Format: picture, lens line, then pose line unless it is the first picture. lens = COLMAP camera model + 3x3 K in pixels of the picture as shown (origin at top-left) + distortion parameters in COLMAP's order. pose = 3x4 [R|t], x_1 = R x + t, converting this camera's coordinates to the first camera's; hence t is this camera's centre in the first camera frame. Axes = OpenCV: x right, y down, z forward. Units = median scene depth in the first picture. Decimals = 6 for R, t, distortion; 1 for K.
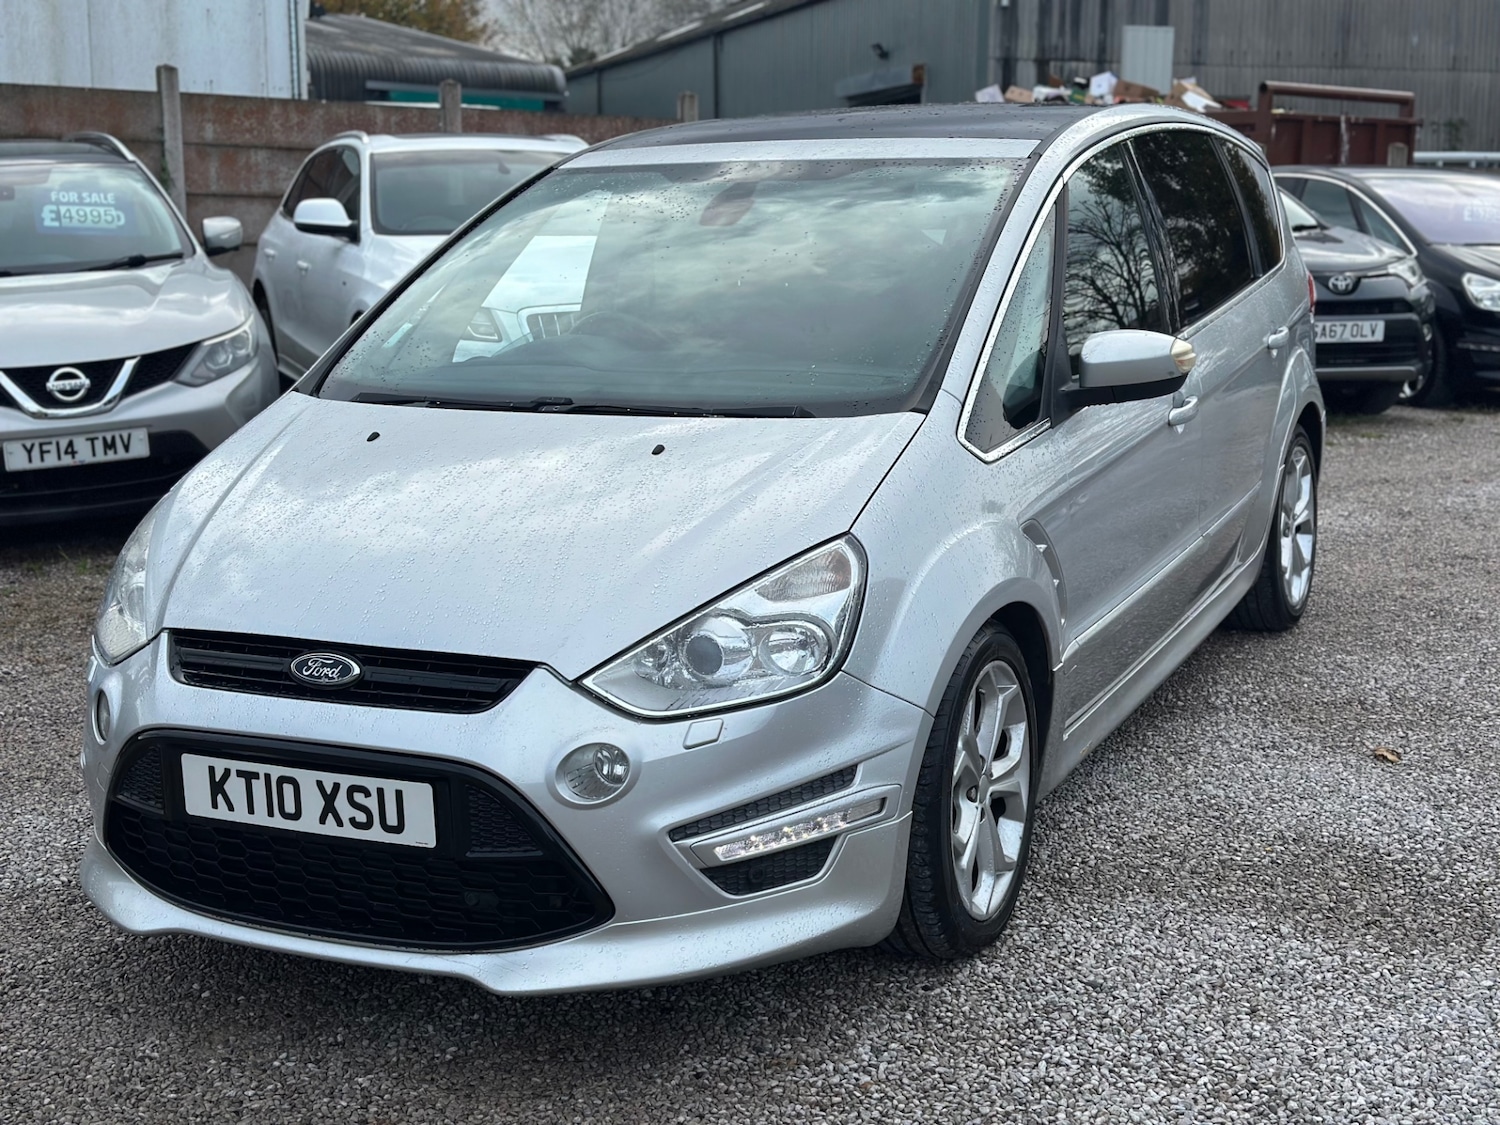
lens RADIAL K [[2214.7, 0, 751.7], [0, 2214.7, 552.9], [0, 0, 1]] dist [0.222436, -0.605432]
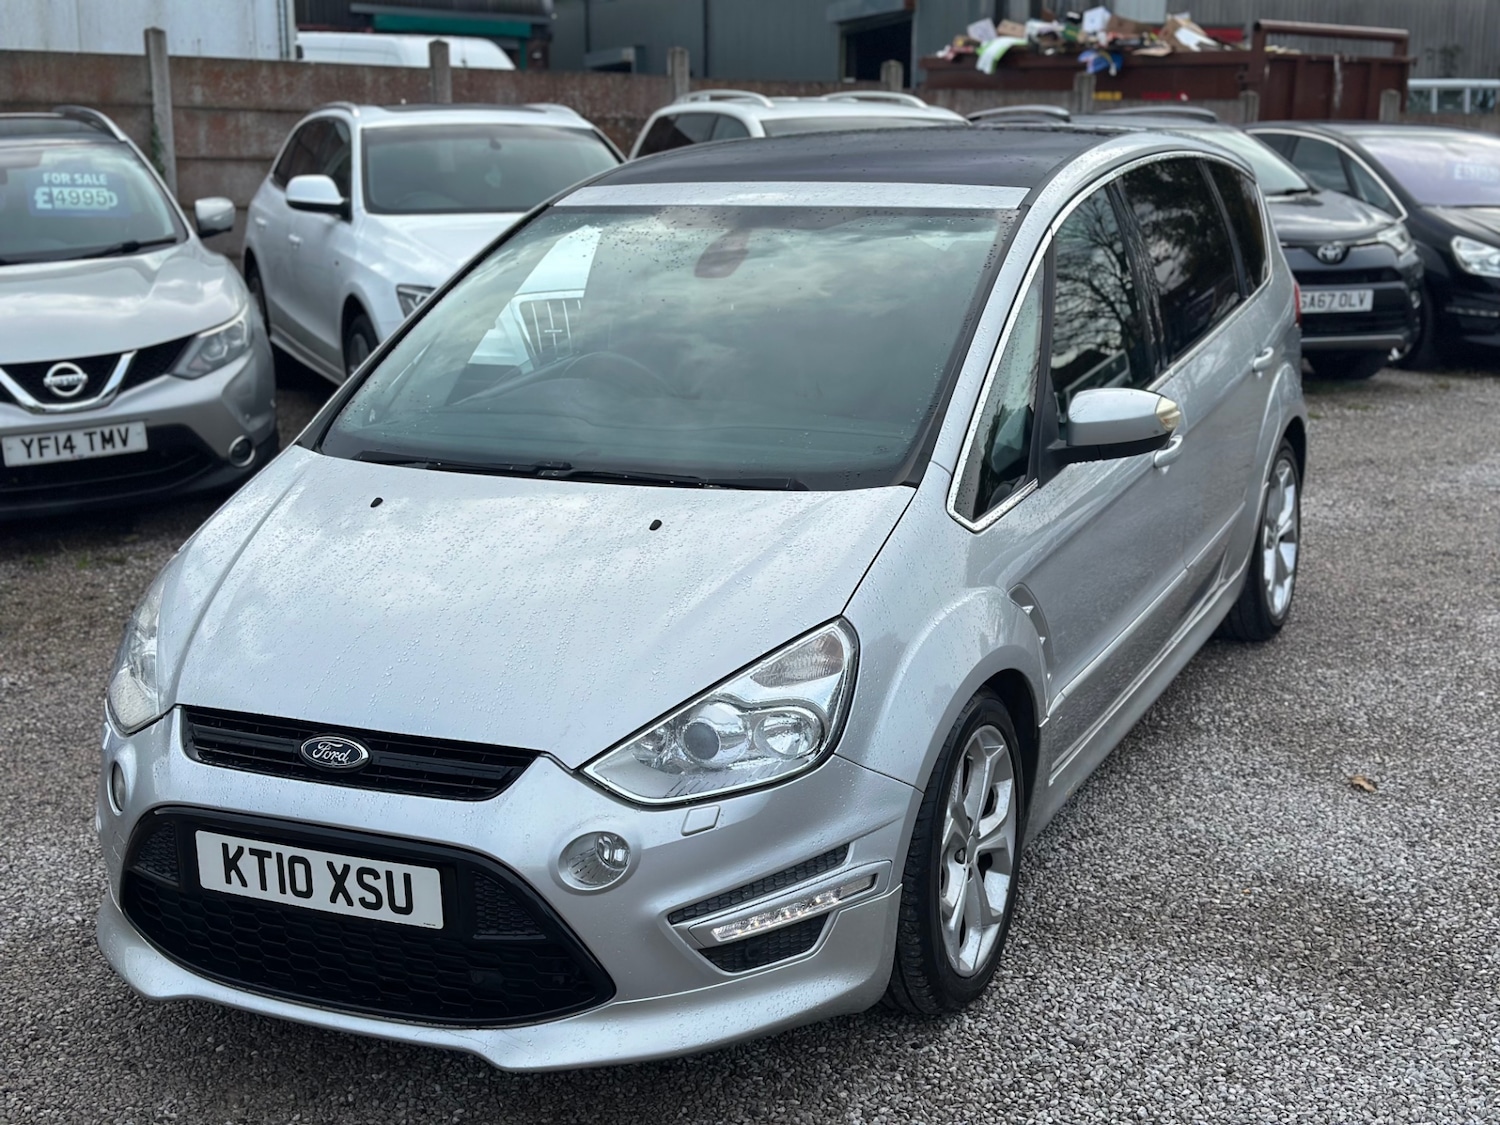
lens RADIAL K [[2224.2, 0, 750.0], [0, 2224.2, 562.5], [0, 0, 1]] dist [0.216954, -0.575825]
pose [[0.999991, -0.000764, 0.004163, -0.002722], [0.000558, 0.998780, 0.049379, -0.079798], [-0.004196, -0.049376, 0.998771, -0.030313]]
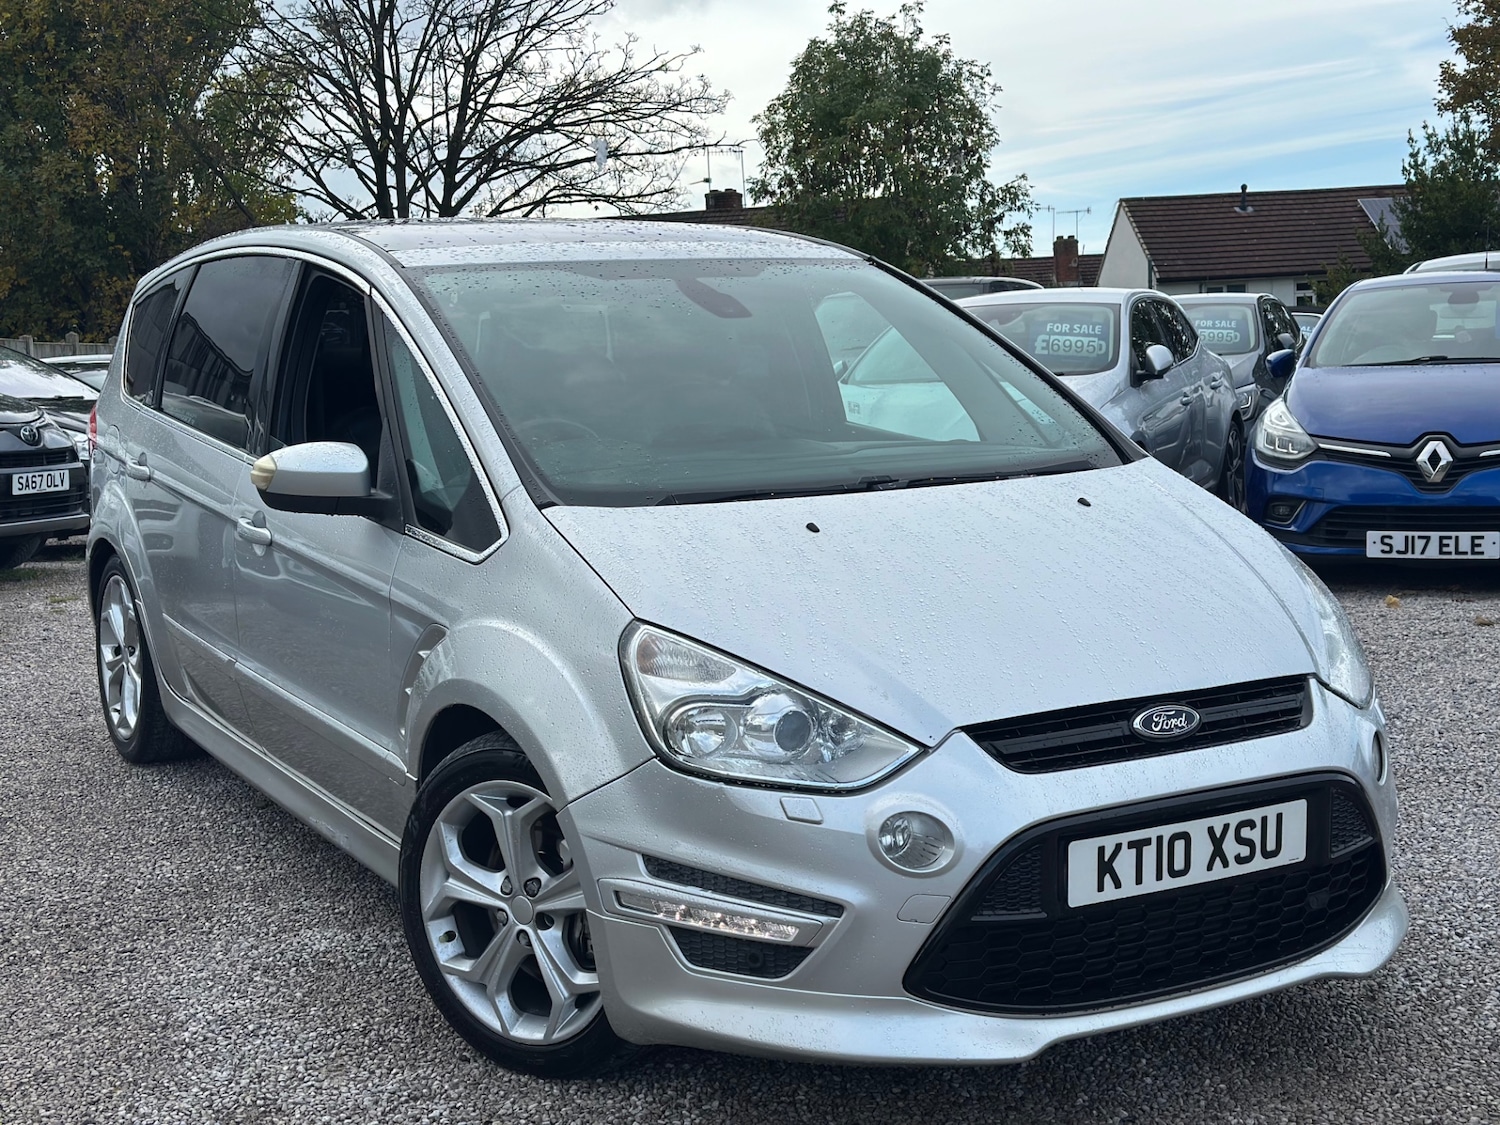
lens RADIAL K [[2214.7, 0, 751.7], [0, 2214.7, 552.9], [0, 0, 1]] dist [0.222436, -0.605432]
pose [[0.560135, -0.105579, 0.821646, -1.021797], [0.171298, 0.985170, 0.009813, -0.059116], [-0.810497, 0.135250, 0.569914, 0.522704]]
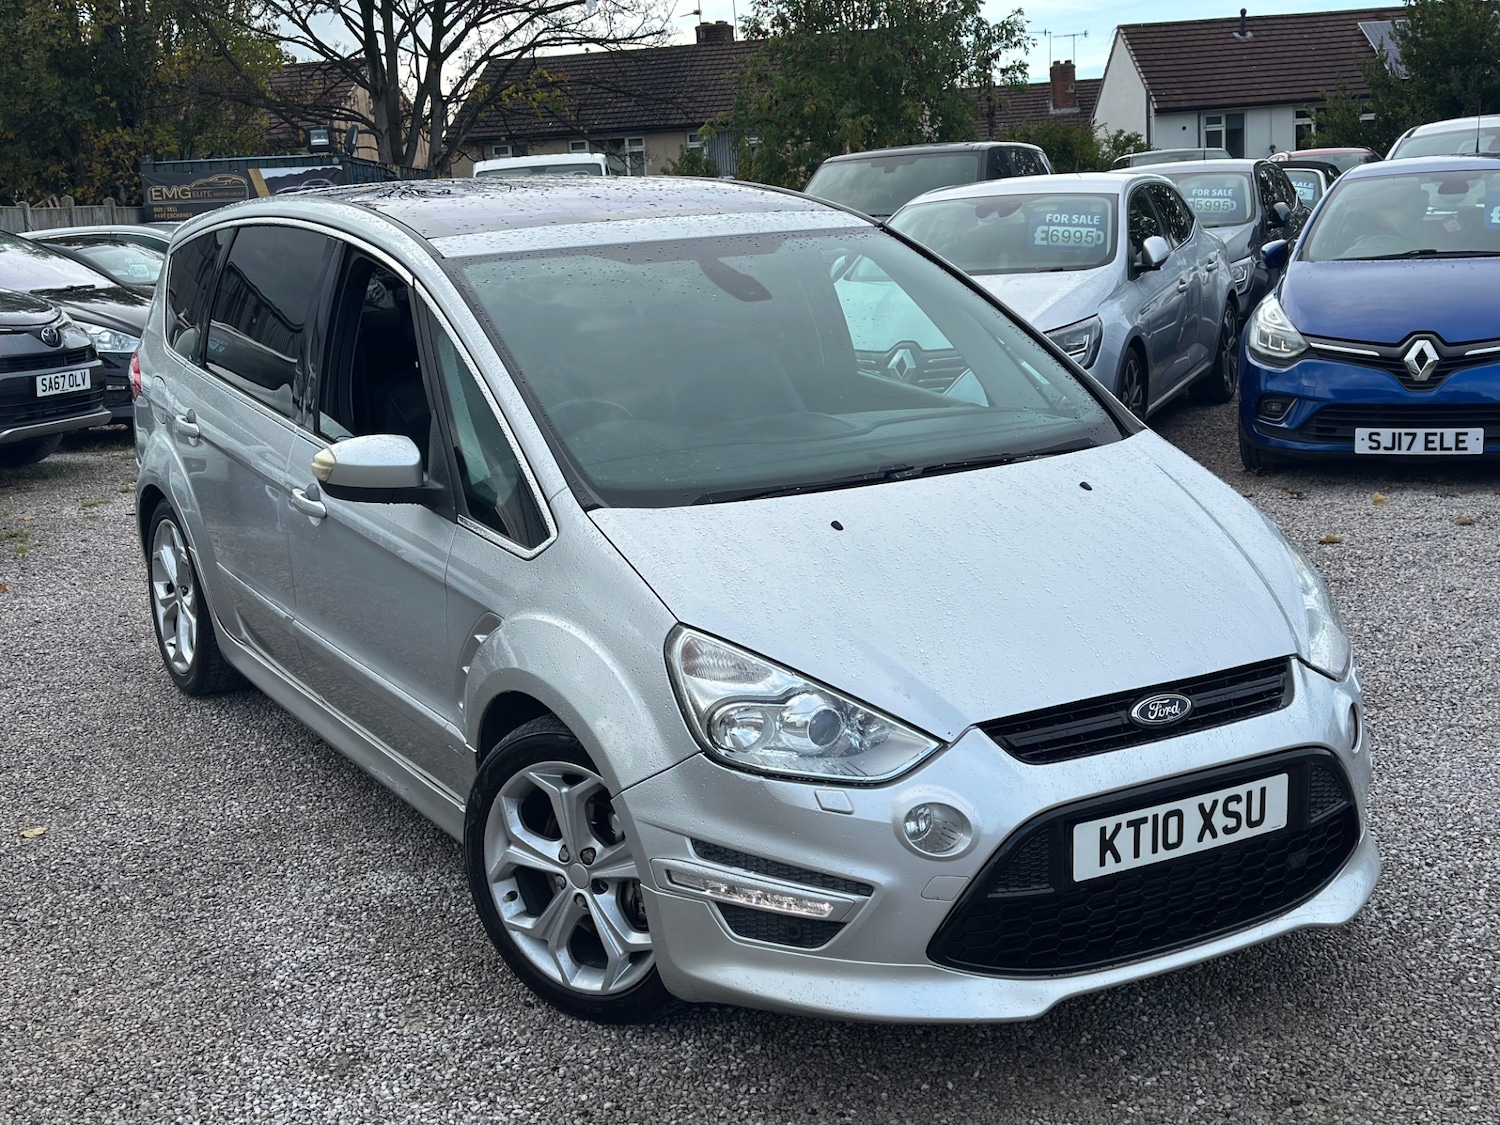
lens RADIAL K [[2226.3, 0, 754.5], [0, 2226.3, 573.5], [0, 0, 1]] dist [0.213424, -0.568972]
pose [[0.554844, -0.186802, 0.810712, -1.097543], [0.186601, 0.977581, 0.097543, -0.147409], [-0.810758, 0.097159, 0.577263, 0.472214]]
